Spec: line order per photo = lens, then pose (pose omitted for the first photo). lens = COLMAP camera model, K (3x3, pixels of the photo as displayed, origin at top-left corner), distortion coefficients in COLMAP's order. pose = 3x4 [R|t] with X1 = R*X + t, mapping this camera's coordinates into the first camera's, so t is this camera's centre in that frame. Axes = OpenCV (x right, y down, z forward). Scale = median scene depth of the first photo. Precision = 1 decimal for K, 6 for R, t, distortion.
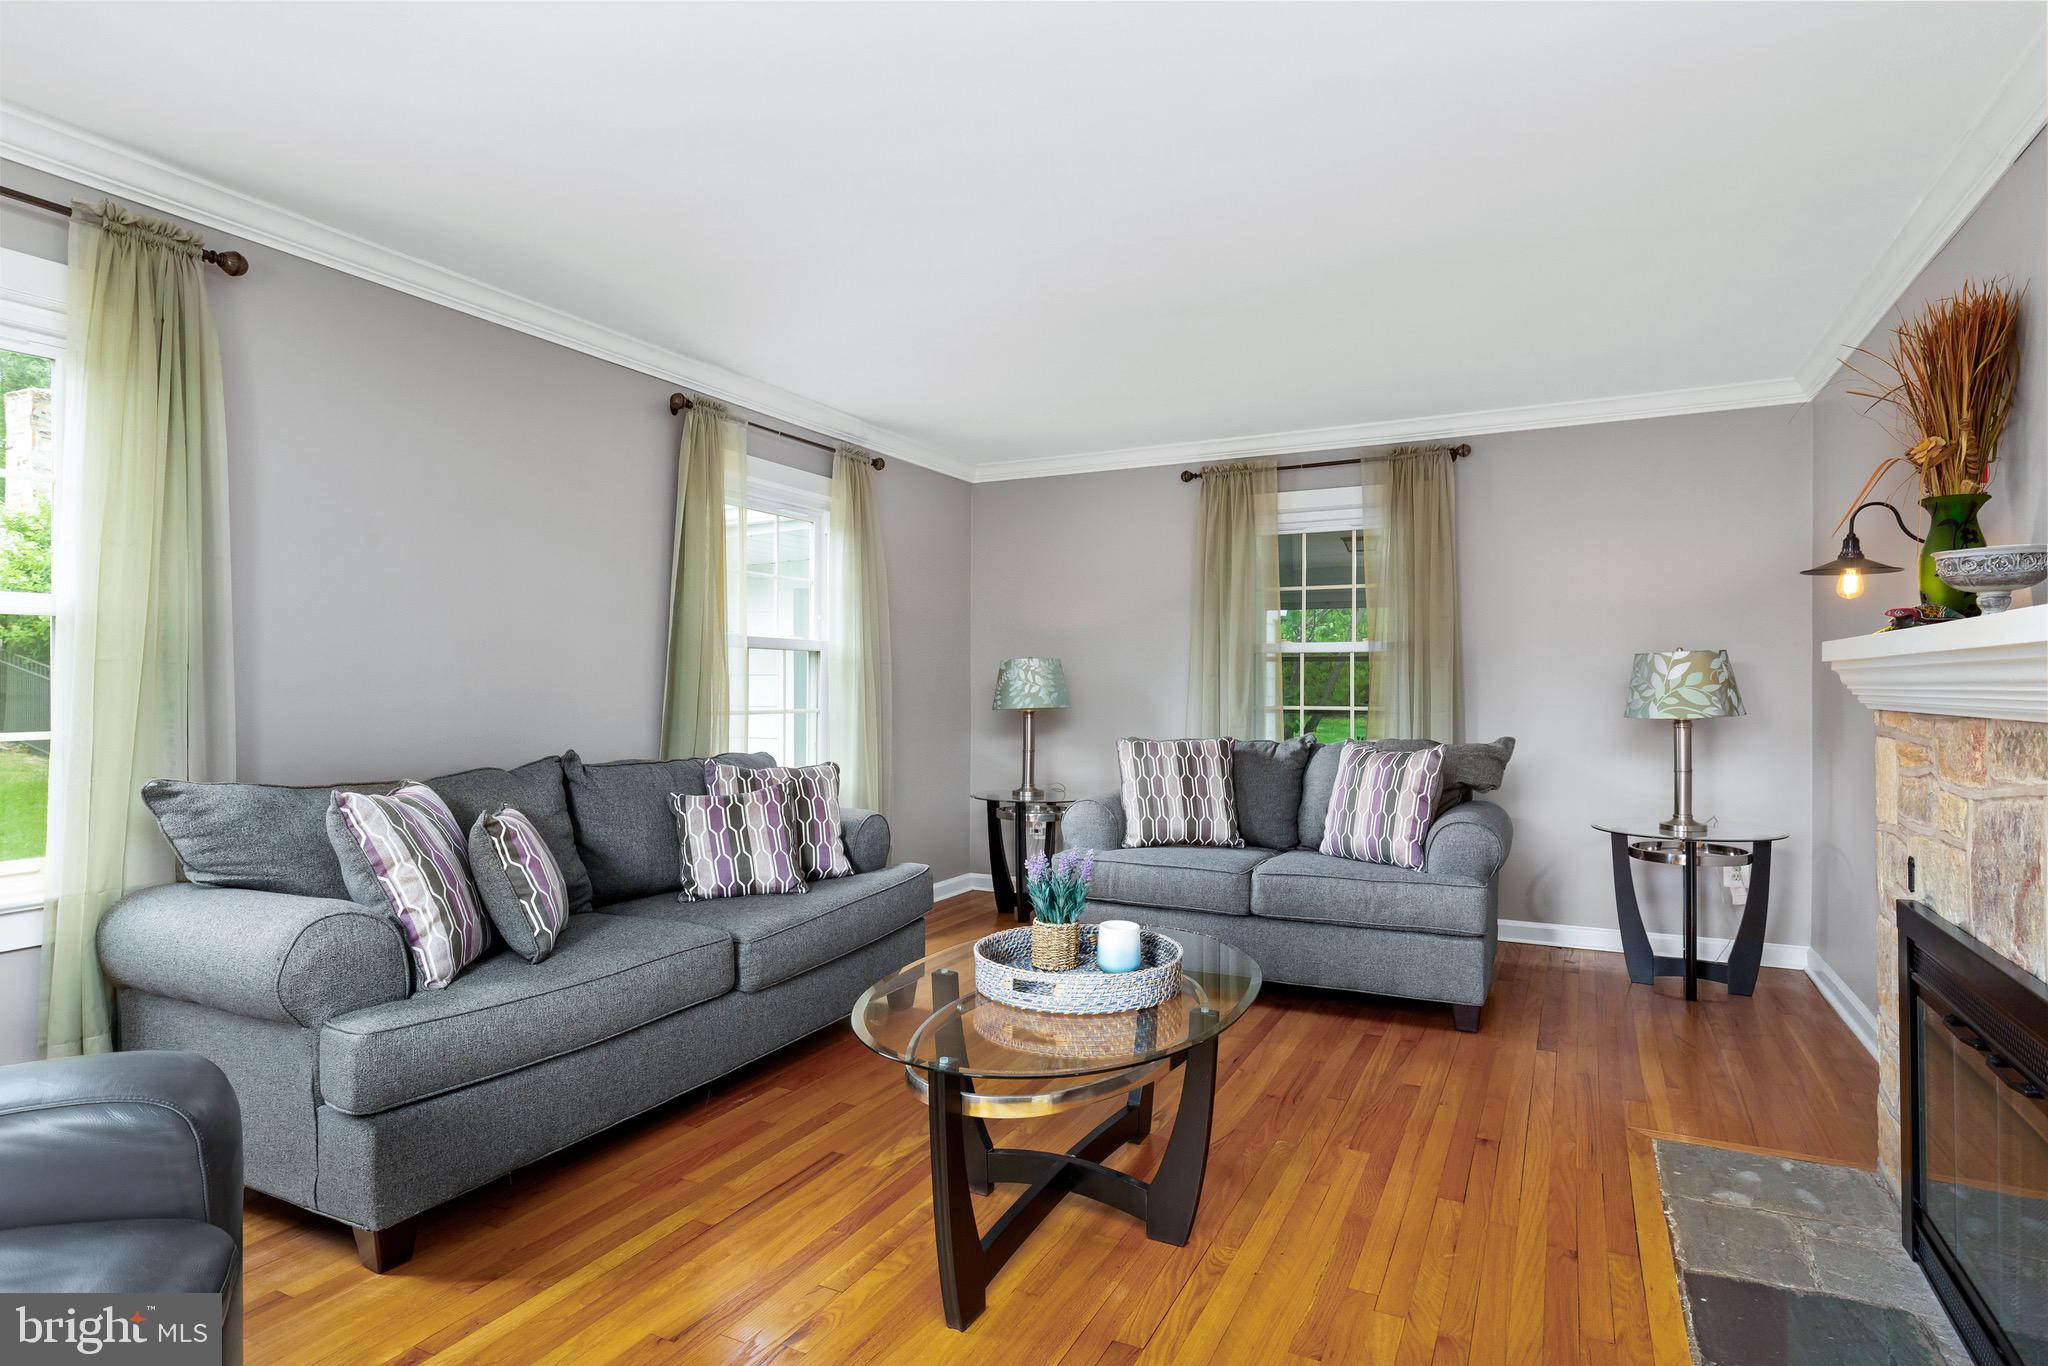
lens RADIAL K [[1114.9, 0, 1021.0], [0, 1114.9, 677.5], [0, 0, 1]] dist [0.004011, 0.000557]
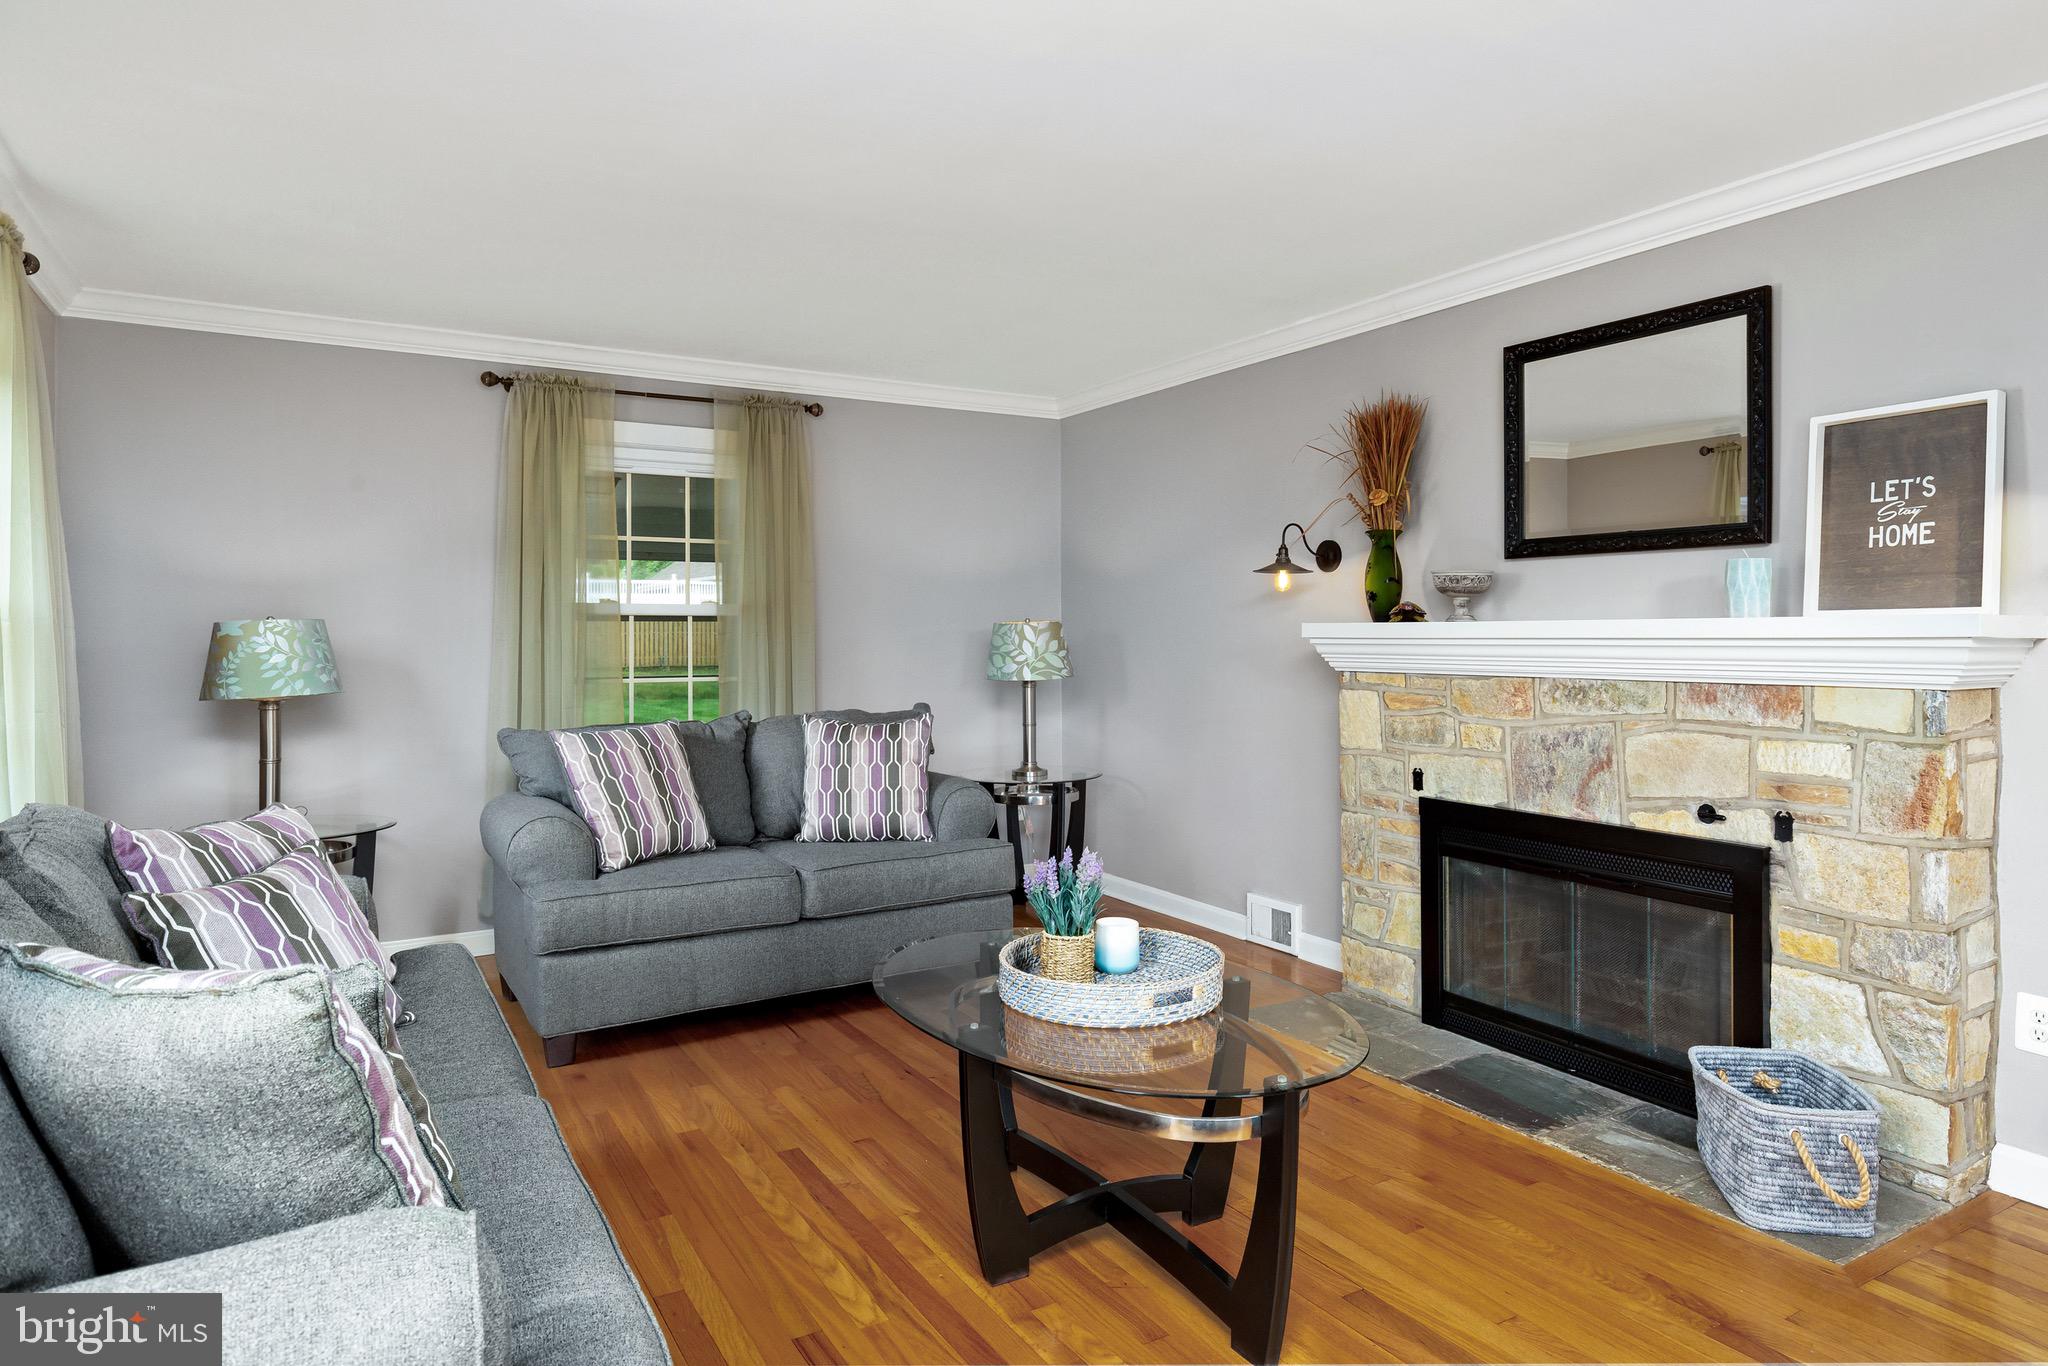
lens RADIAL K [[1236.0, 0, 1062.5], [0, 1236.0, 657.5], [0, 0, 1]] dist [0.004398, 0.000890]
pose [[0.507682, -0.018347, 0.861349, -0.511141], [-0.002005, 0.999745, 0.022477, -0.015510], [-0.861542, -0.013138, 0.507516, 0.322128]]
